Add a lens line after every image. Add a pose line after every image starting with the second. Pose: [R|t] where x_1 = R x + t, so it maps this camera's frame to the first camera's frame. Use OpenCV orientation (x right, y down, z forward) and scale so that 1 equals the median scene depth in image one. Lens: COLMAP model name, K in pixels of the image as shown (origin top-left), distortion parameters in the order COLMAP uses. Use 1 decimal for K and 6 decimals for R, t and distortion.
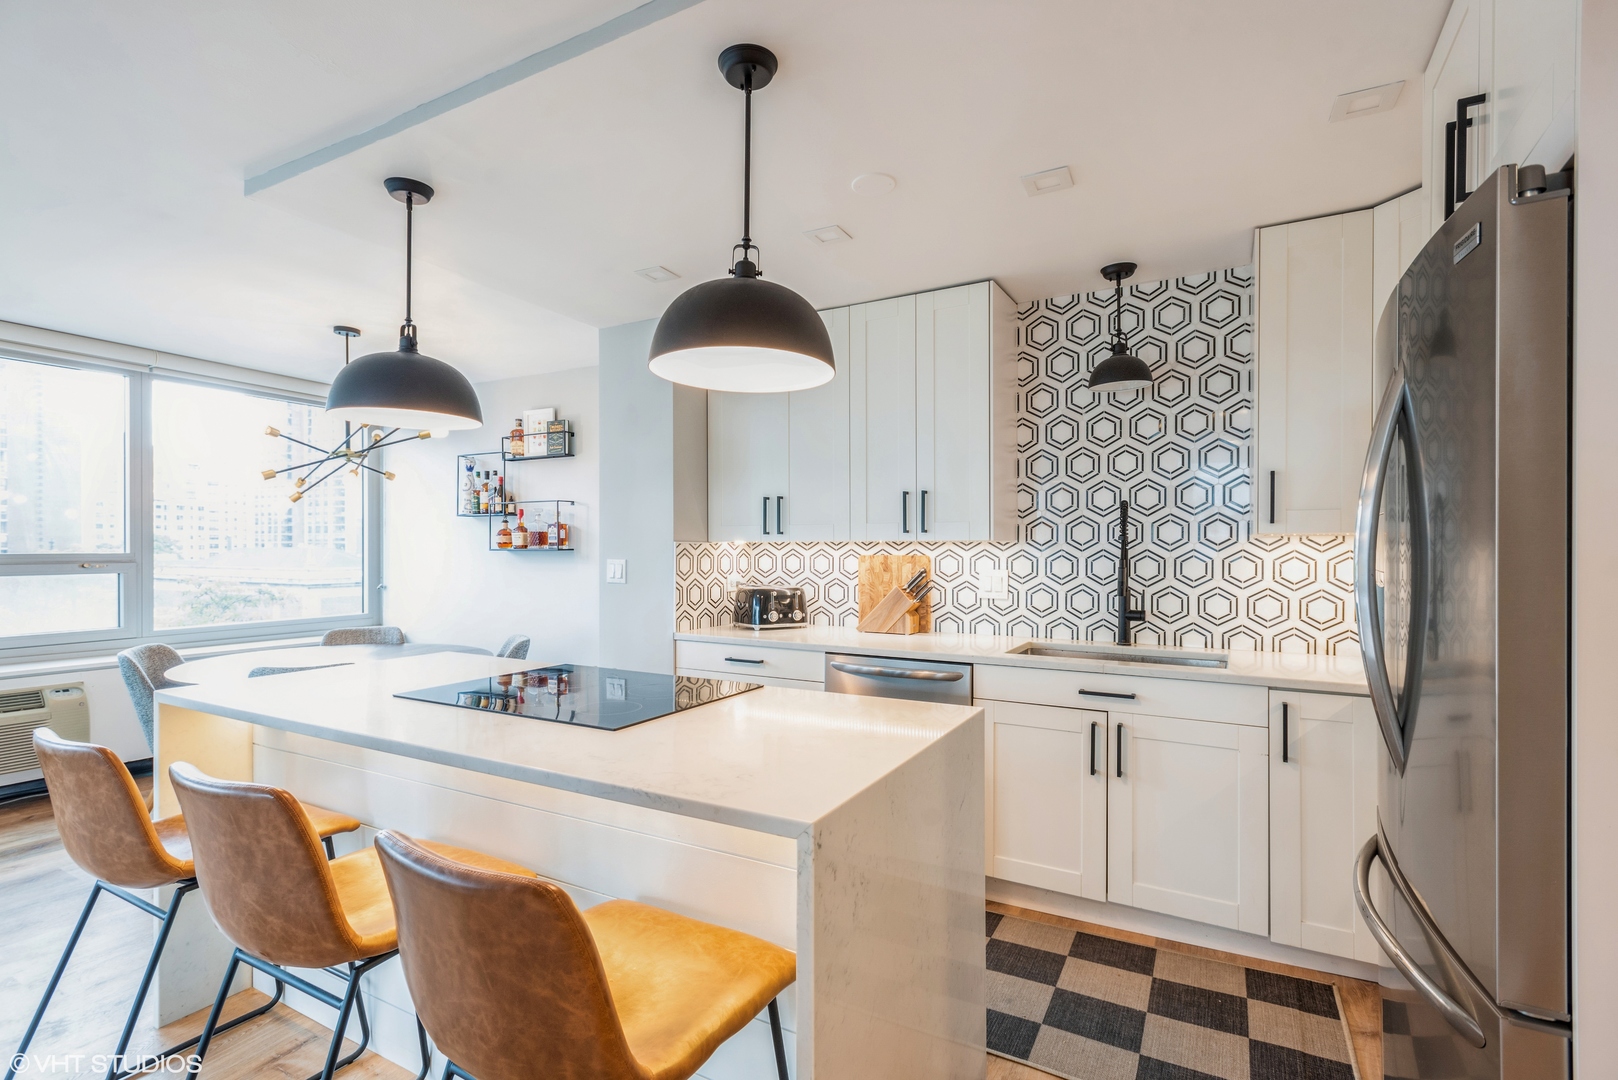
lens RADIAL K [[755.9, 0, 819.5], [0, 755.9, 555.5], [0, 0, 1]] dist [0.002721, -0.000555]
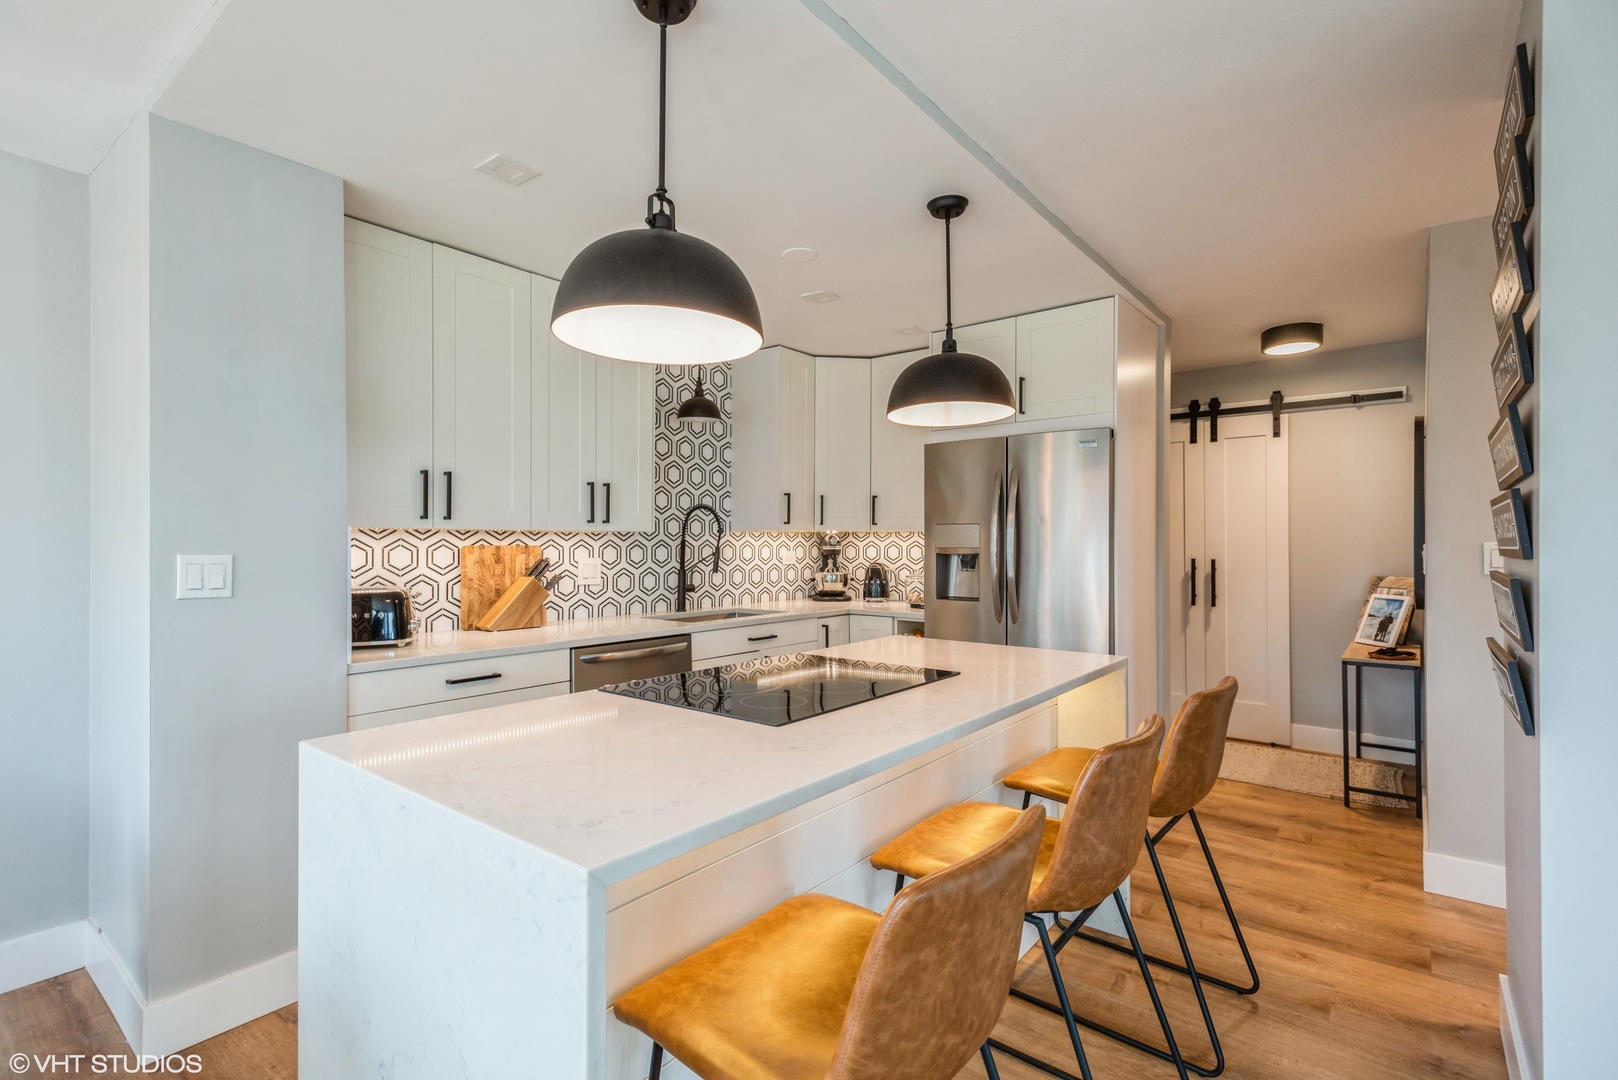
lens RADIAL K [[755.9, 0, 822.4], [0, 755.9, 530.0], [0, 0, 1]] dist [0.002721, -0.000555]
pose [[0.160217, 0.013920, 0.986984, -0.869468], [0.005510, 0.999872, -0.014996, -0.003994], [-0.987066, 0.007840, 0.160120, 0.532688]]
